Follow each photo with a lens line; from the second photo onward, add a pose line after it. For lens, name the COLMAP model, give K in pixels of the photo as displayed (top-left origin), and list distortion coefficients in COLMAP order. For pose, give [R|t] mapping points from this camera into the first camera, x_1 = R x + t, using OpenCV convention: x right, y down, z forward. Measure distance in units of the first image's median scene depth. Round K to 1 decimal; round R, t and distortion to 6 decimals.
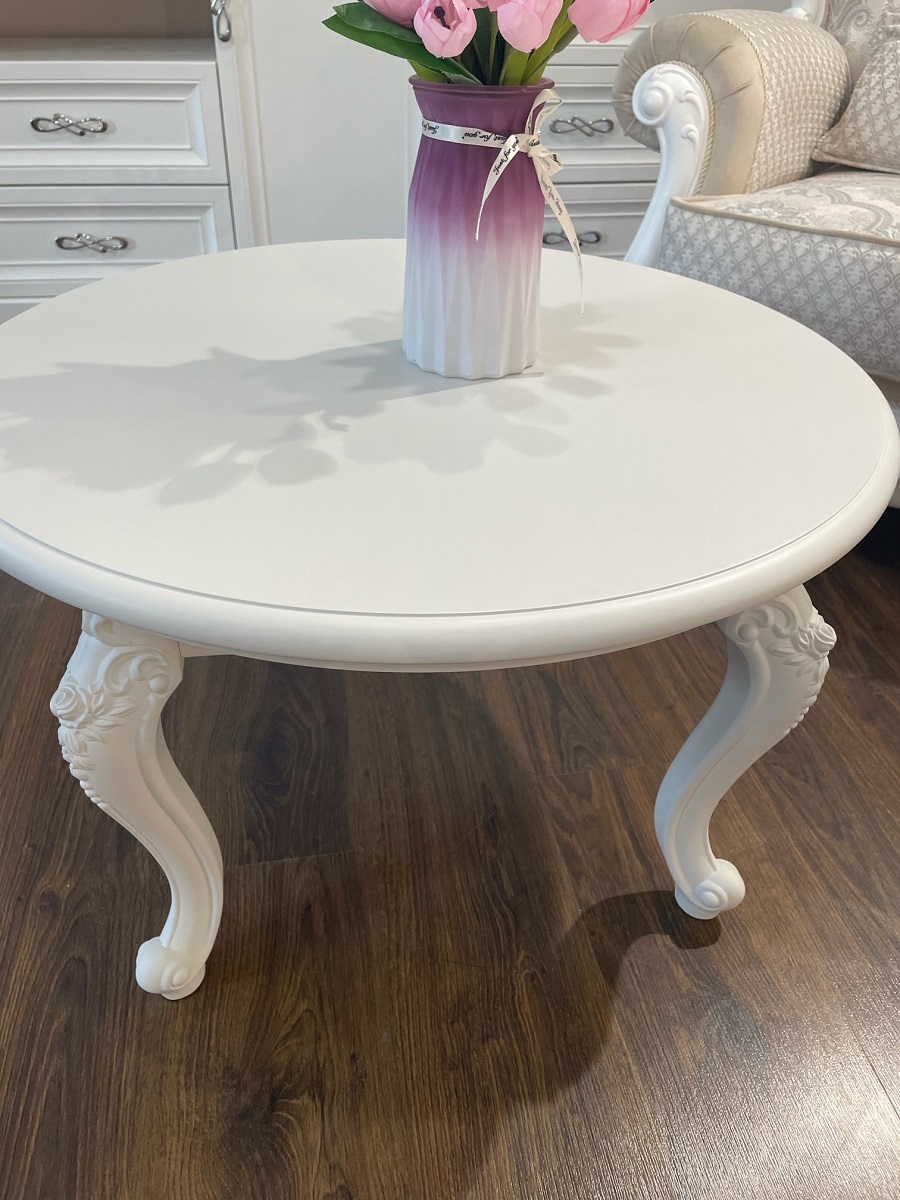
lens RADIAL K [[919.8, 0, 455.2], [0, 919.8, 578.8], [0, 0, 1]] dist [0.094544, -0.135587]
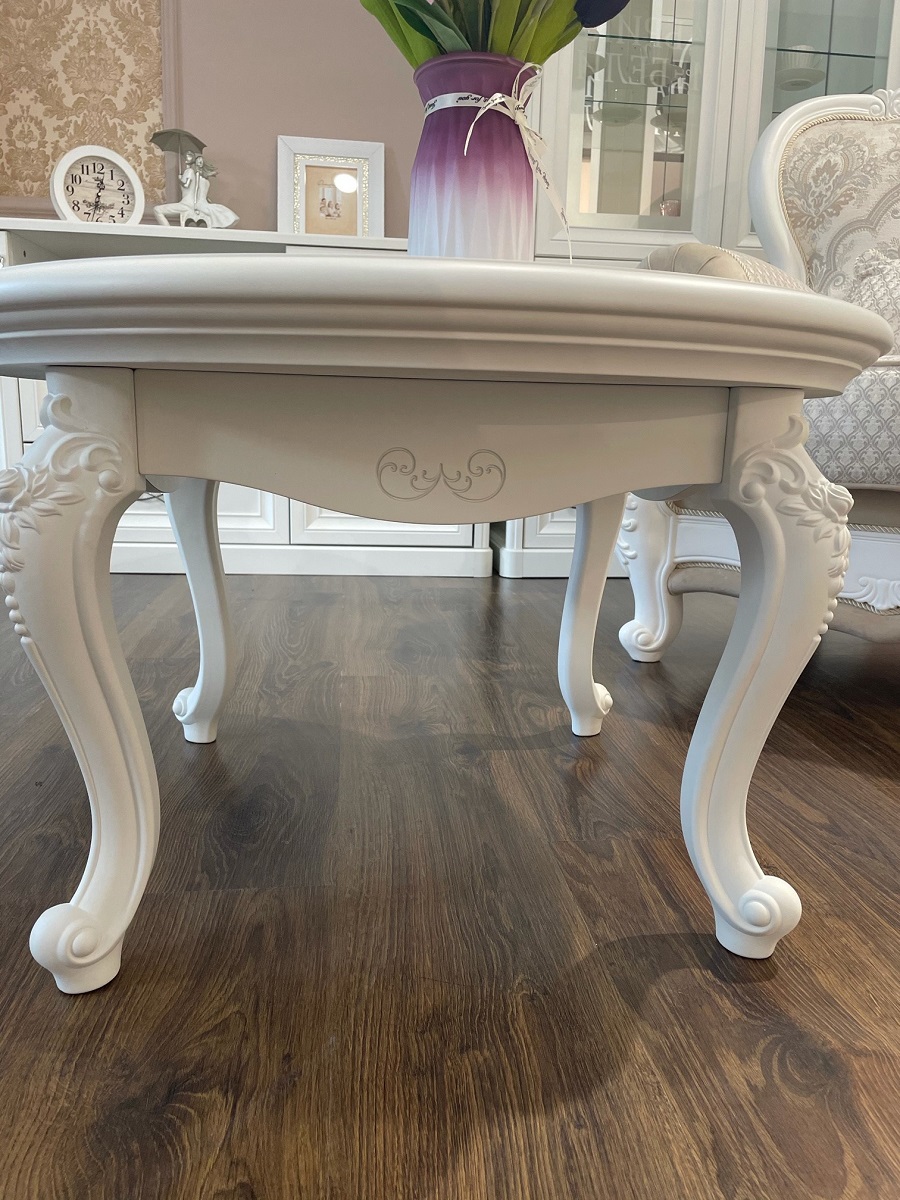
lens RADIAL K [[910.9, 0, 457.3], [0, 910.9, 587.4], [0, 0, 1]] dist [0.094358, -0.126556]
pose [[0.998428, 0.007754, -0.055514, 0.065403], [-0.029484, 0.914959, -0.402468, 0.456633], [0.047672, 0.403472, 0.913749, 0.170207]]
